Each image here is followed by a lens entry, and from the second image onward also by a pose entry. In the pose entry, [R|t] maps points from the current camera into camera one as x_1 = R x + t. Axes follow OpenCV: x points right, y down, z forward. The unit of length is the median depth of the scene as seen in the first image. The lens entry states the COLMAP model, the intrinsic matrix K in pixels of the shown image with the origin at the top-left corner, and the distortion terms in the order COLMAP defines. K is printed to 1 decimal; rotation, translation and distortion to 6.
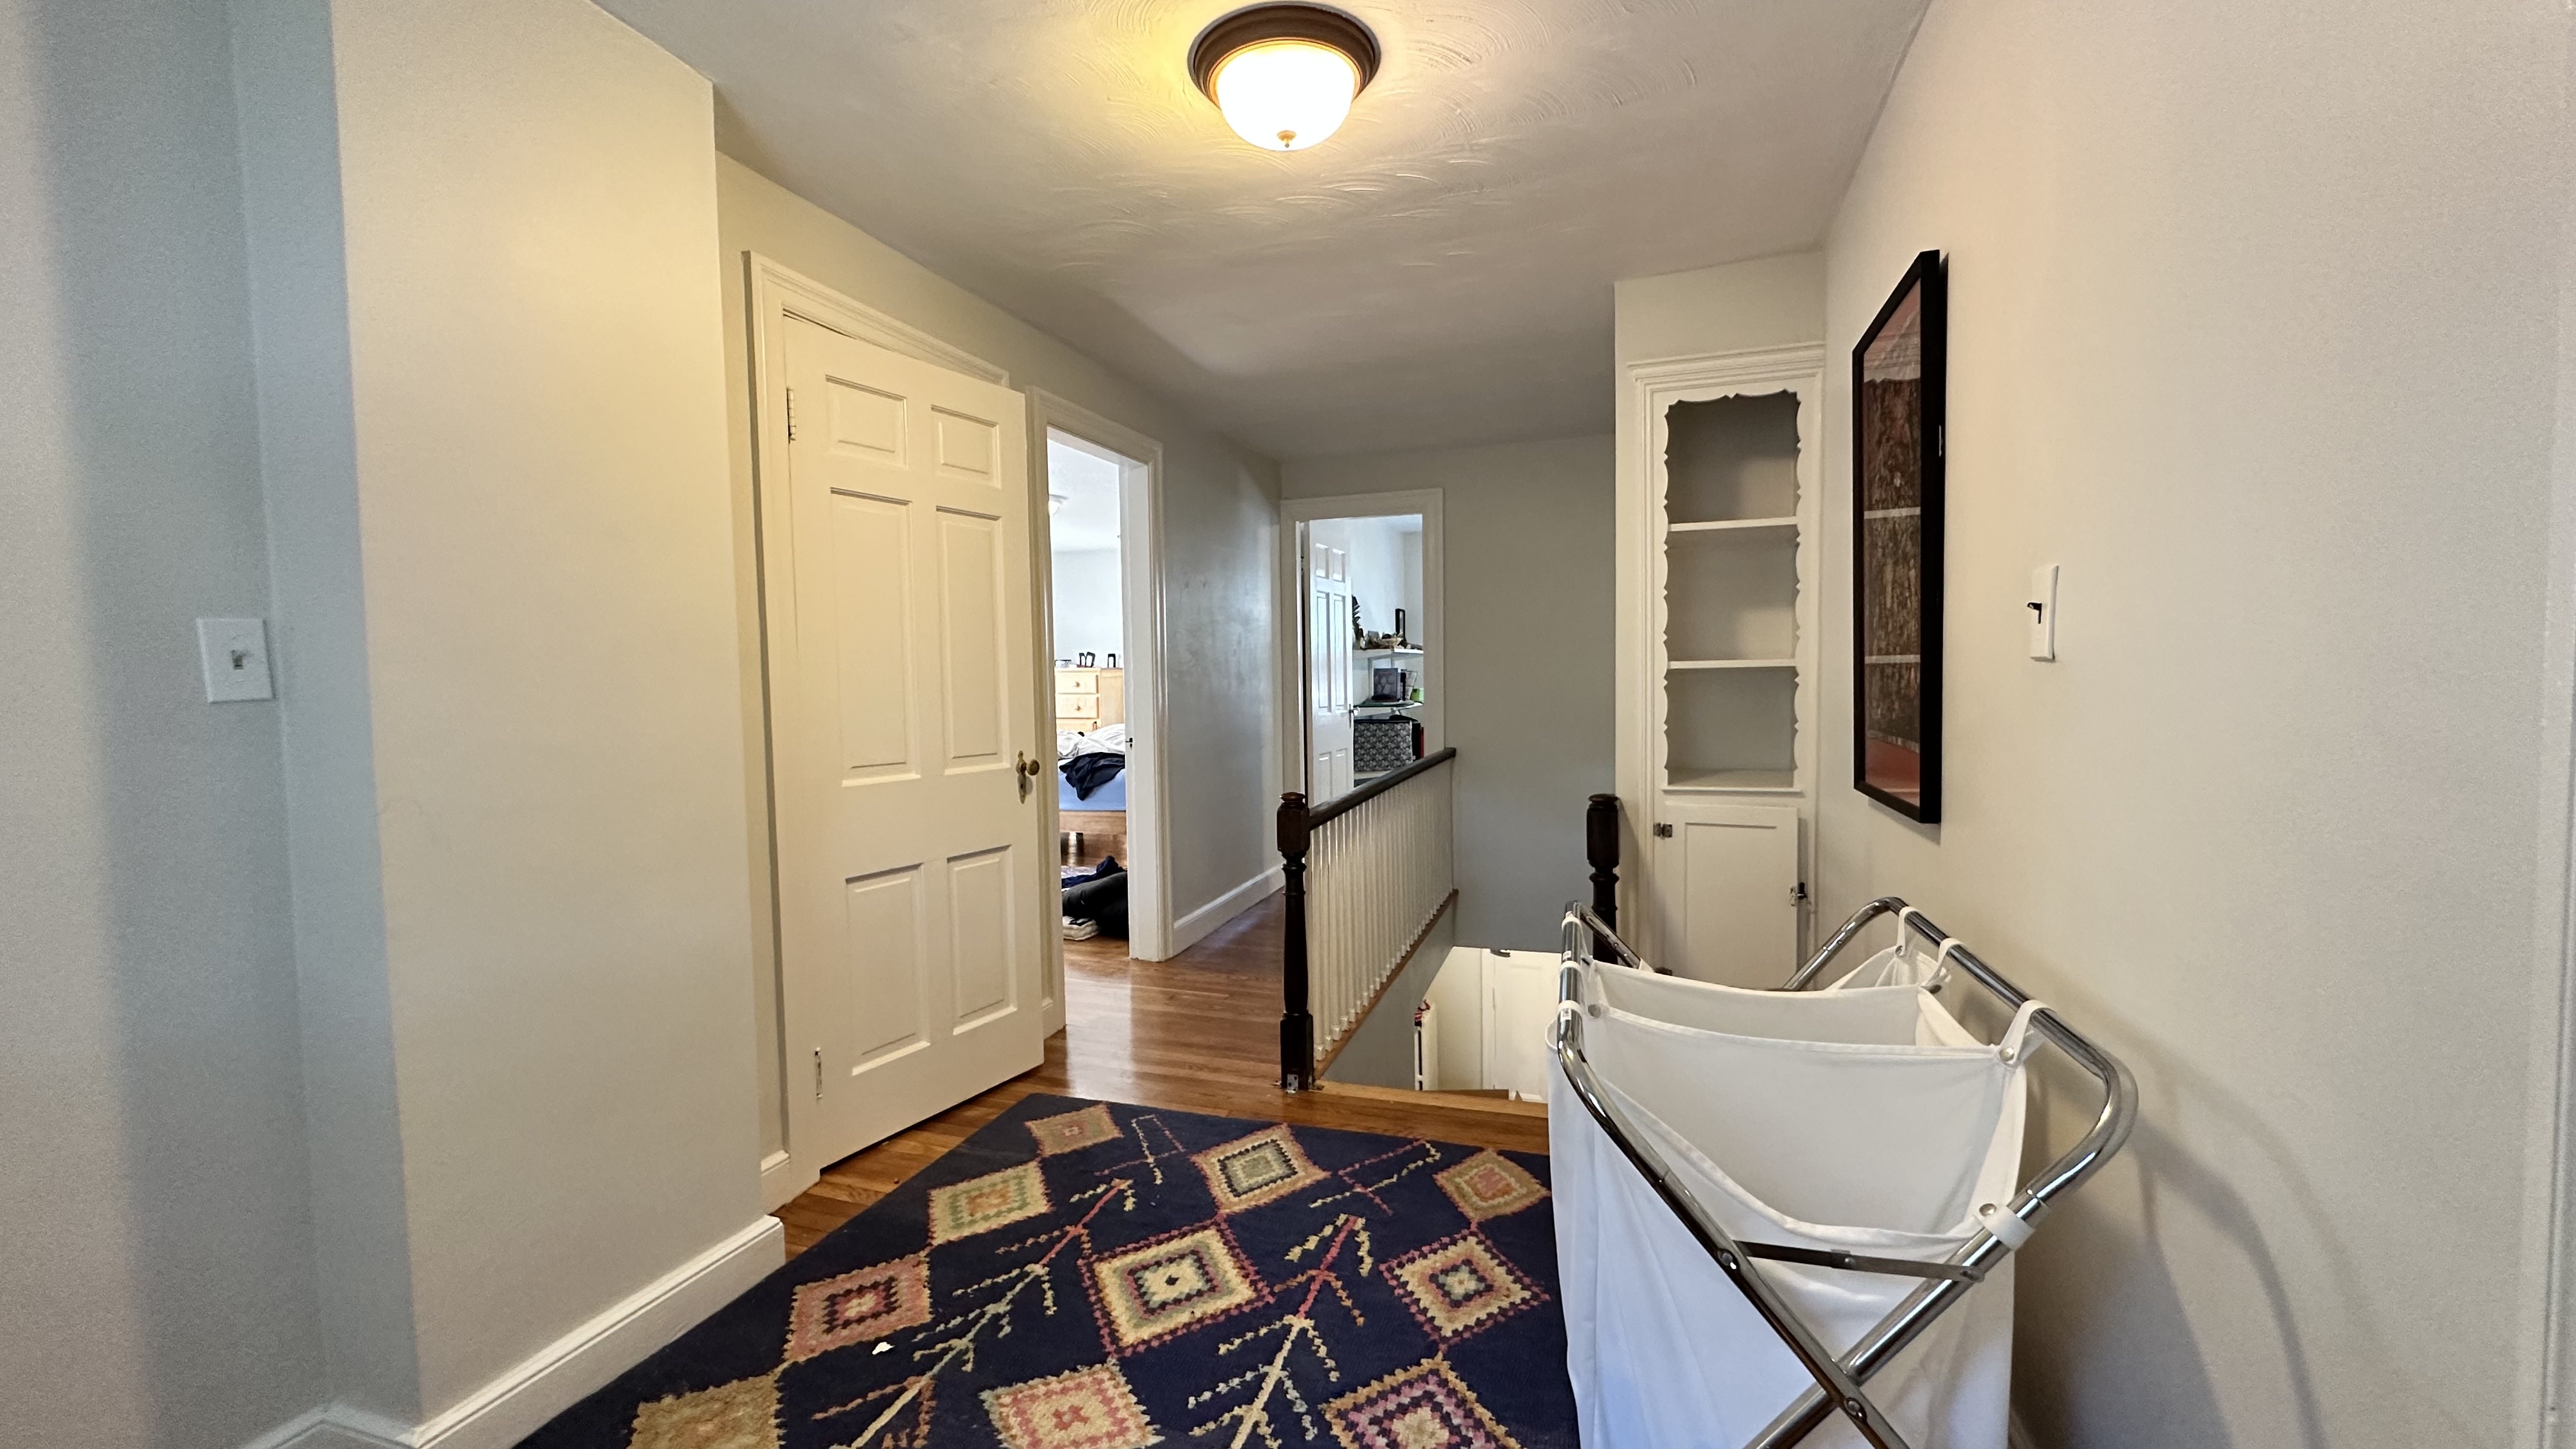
lens RADIAL K [[1027.7, 0, 1283.9], [0, 1027.7, 725.5], [0, 0, 1]] dist [-0.003403, 0.000032]
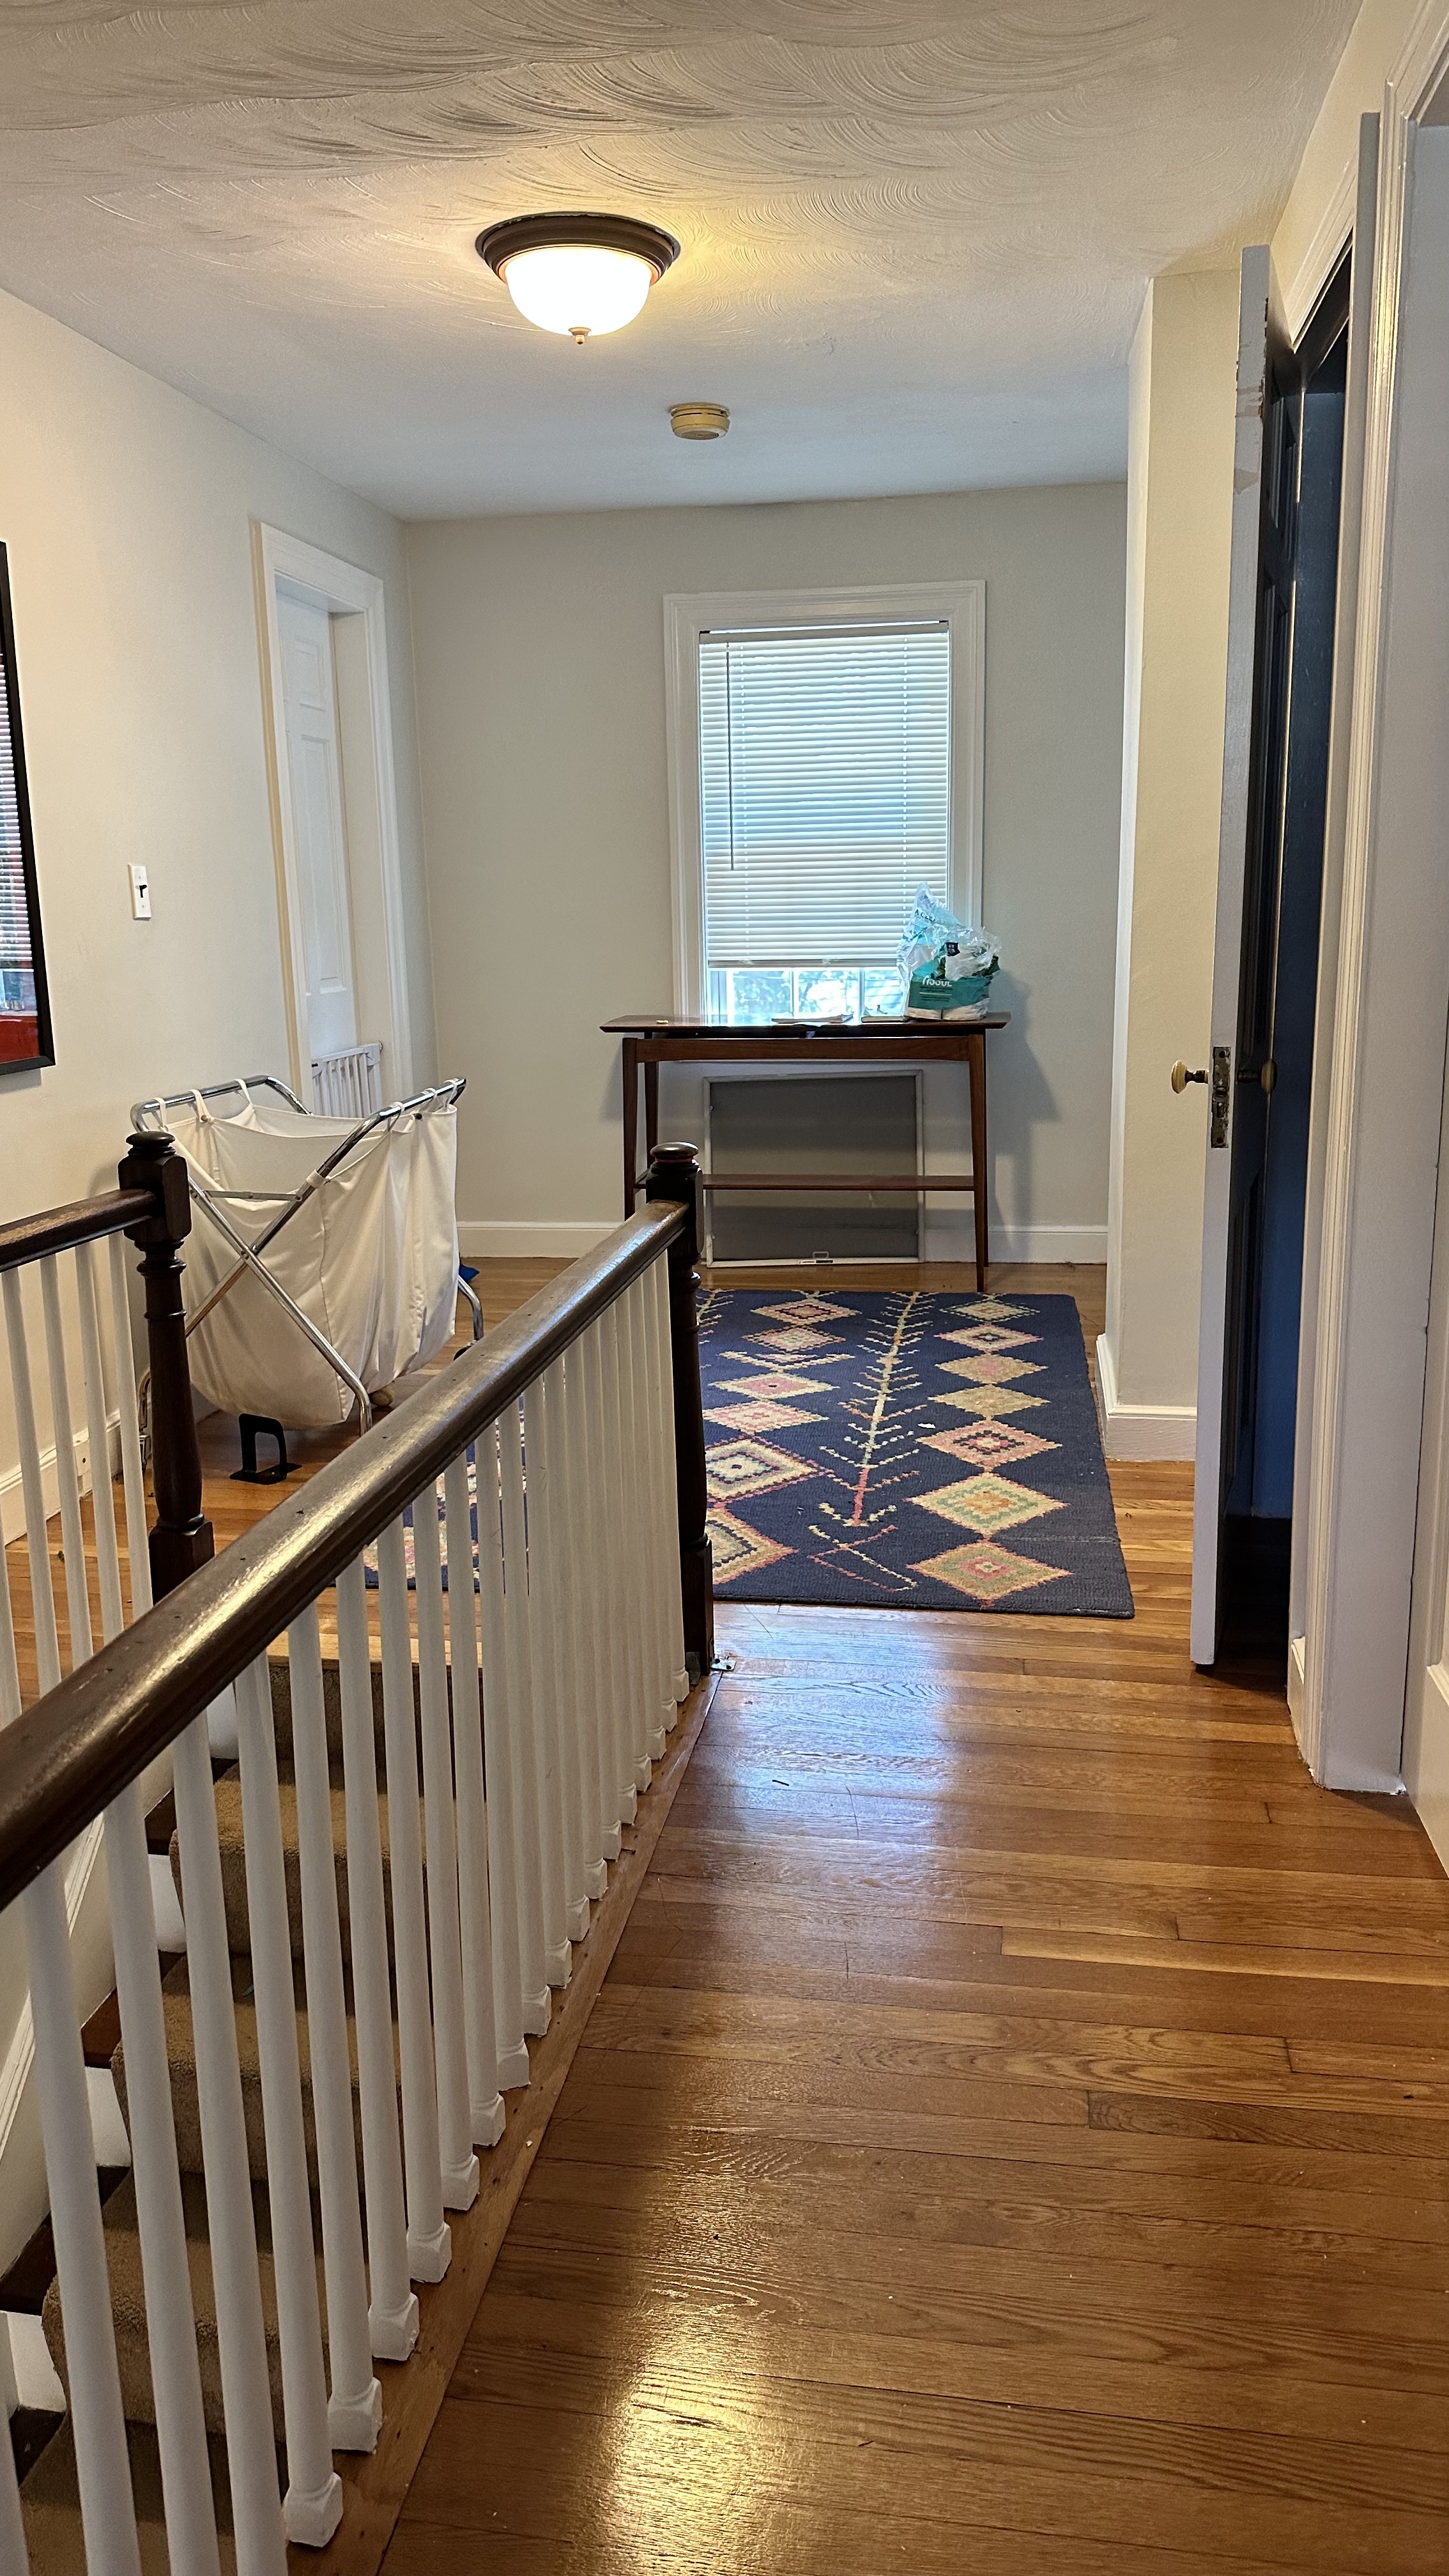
lens RADIAL K [[1853.0, 0, 724.5], [0, 1853.0, 1288.0], [0, 0, 1]] dist [-0.001276, -0.000654]
pose [[-0.981990, 0.074018, -0.173830, 0.226341], [0.026635, 0.965110, 0.260487, -0.159573], [0.187046, 0.251166, -0.949700, 2.732876]]
